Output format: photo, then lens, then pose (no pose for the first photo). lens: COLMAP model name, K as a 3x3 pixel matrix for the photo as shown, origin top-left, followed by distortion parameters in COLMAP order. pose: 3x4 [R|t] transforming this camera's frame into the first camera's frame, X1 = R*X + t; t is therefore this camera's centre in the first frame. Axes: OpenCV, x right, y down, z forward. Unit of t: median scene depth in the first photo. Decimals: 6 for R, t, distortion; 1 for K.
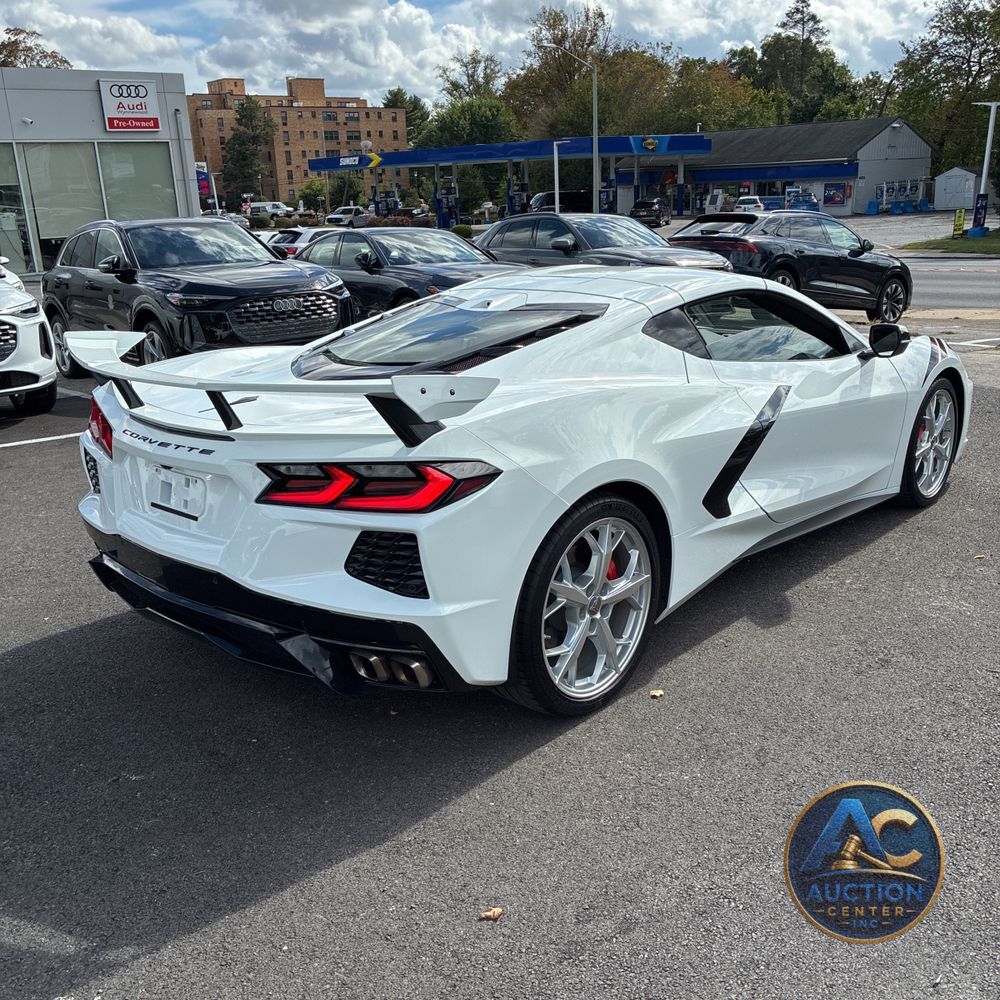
lens RADIAL K [[995.7, 0, 500.0], [0, 995.7, 500.0], [0, 0, 1]] dist [0.116257, -0.122650]
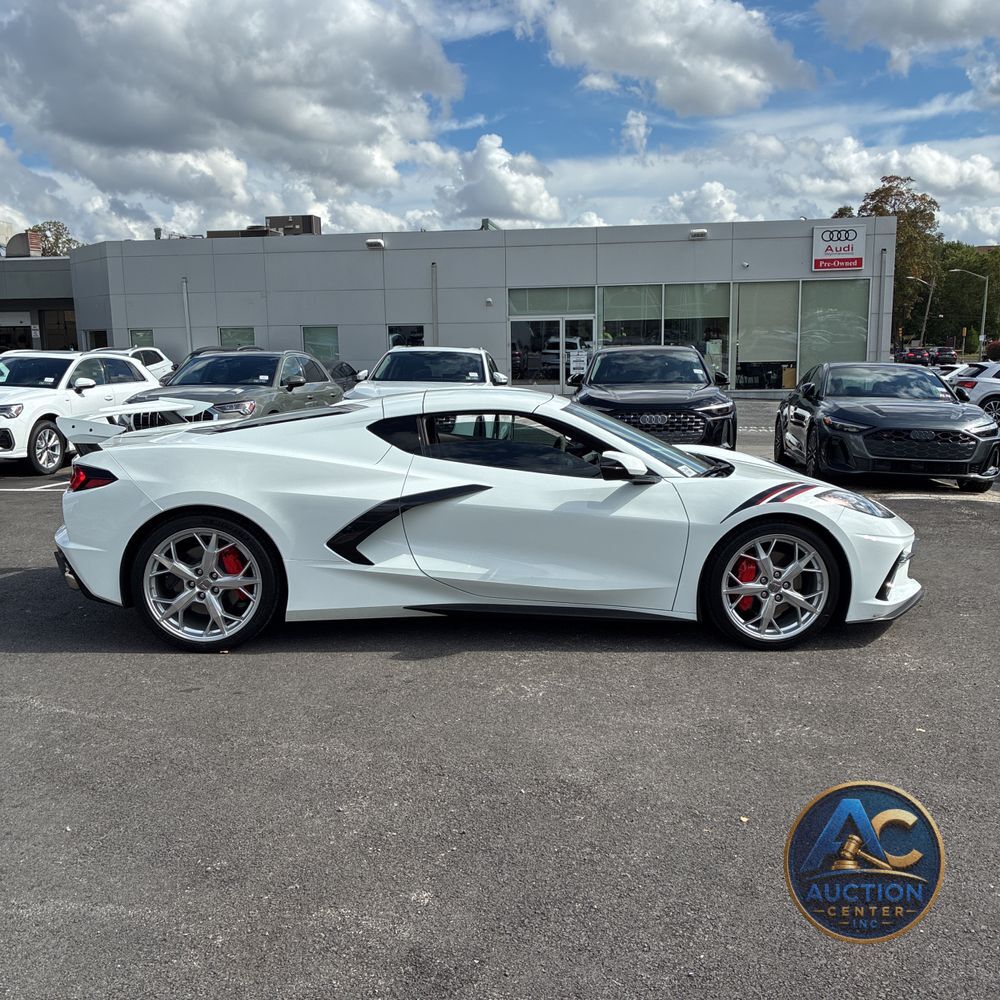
lens RADIAL K [[1027.2, 0, 507.7], [0, 1027.2, 496.4], [0, 0, 1]] dist [0.036944, -0.018375]
pose [[0.707281, 0.142450, -0.692432, 0.191738], [-0.229077, 0.972819, -0.033857, -0.010377], [0.668788, 0.182567, 0.720689, 0.015666]]
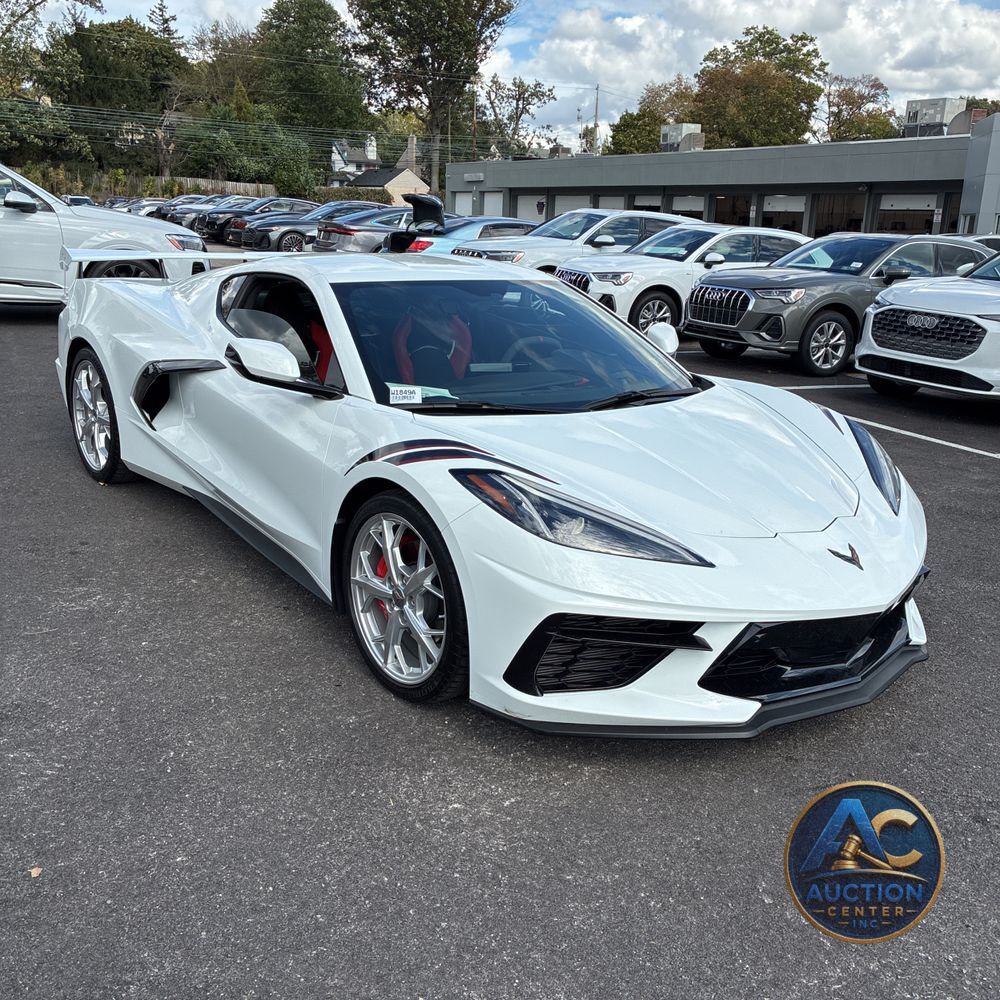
lens RADIAL K [[1023.0, 0, 504.3], [0, 1023.0, 498.0], [0, 0, 1]] dist [0.022263, 0.033949]
pose [[-0.156576, 0.300470, -0.940852, 0.204005], [-0.328011, 0.882713, 0.336491, -0.071573], [0.931608, 0.361296, -0.039654, 0.219906]]
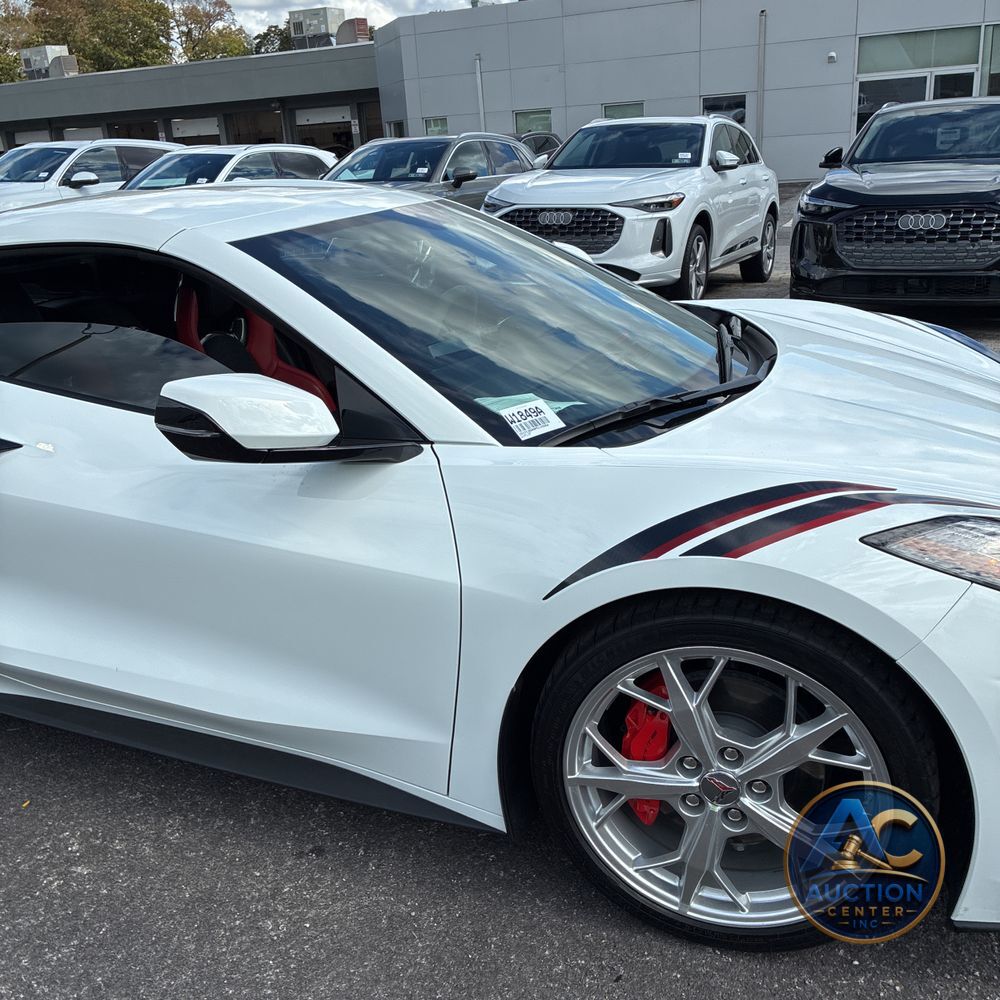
lens RADIAL K [[1027.2, 0, 507.7], [0, 1027.2, 496.4], [0, 0, 1]] dist [0.036944, -0.018375]
pose [[0.409947, 0.320526, -0.853936, 0.135417], [-0.236295, 0.941579, 0.239985, -0.044516], [0.880970, 0.103399, 0.461736, 0.159402]]
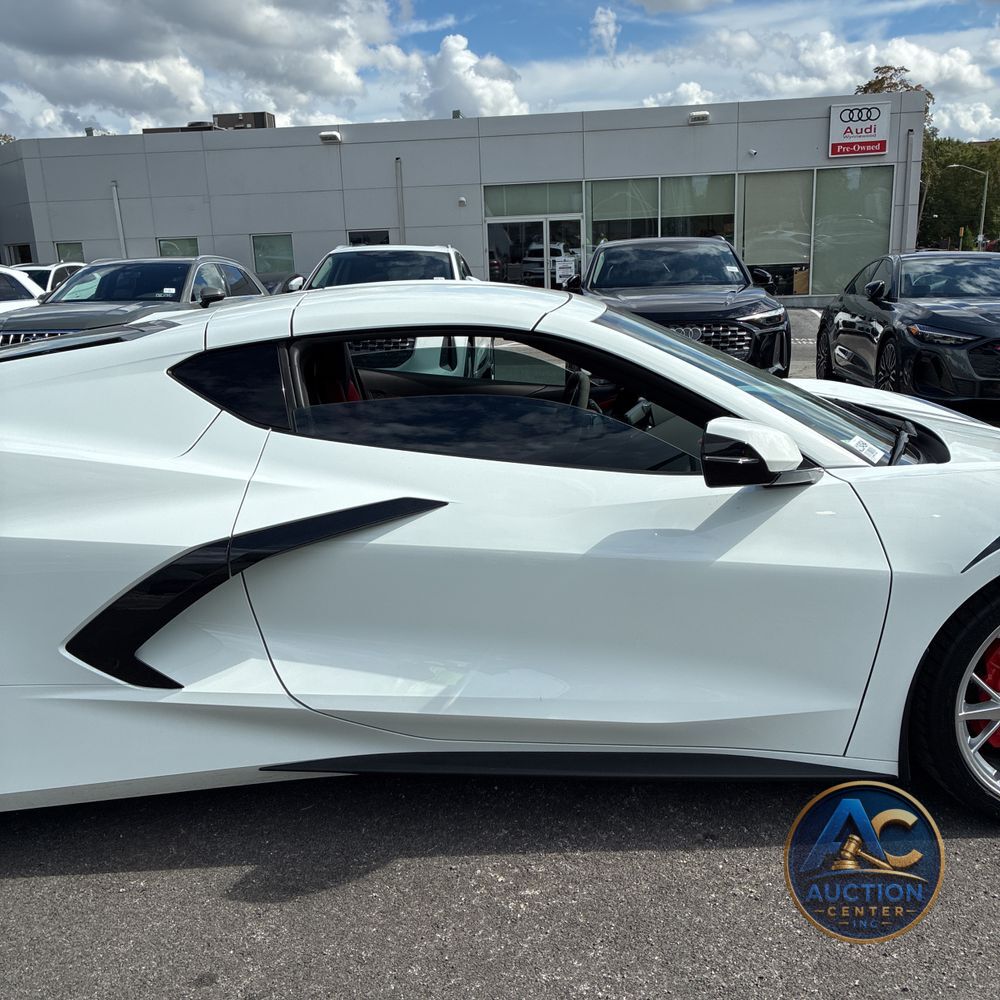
lens RADIAL K [[1025.1, 0, 504.5], [0, 1025.1, 514.5], [0, 0, 1]] dist [0.014662, 0.025208]
pose [[0.722512, 0.190081, -0.664714, 0.108833], [-0.203835, 0.977291, 0.057907, -0.023032], [0.660626, 0.093654, 0.744850, 0.095722]]
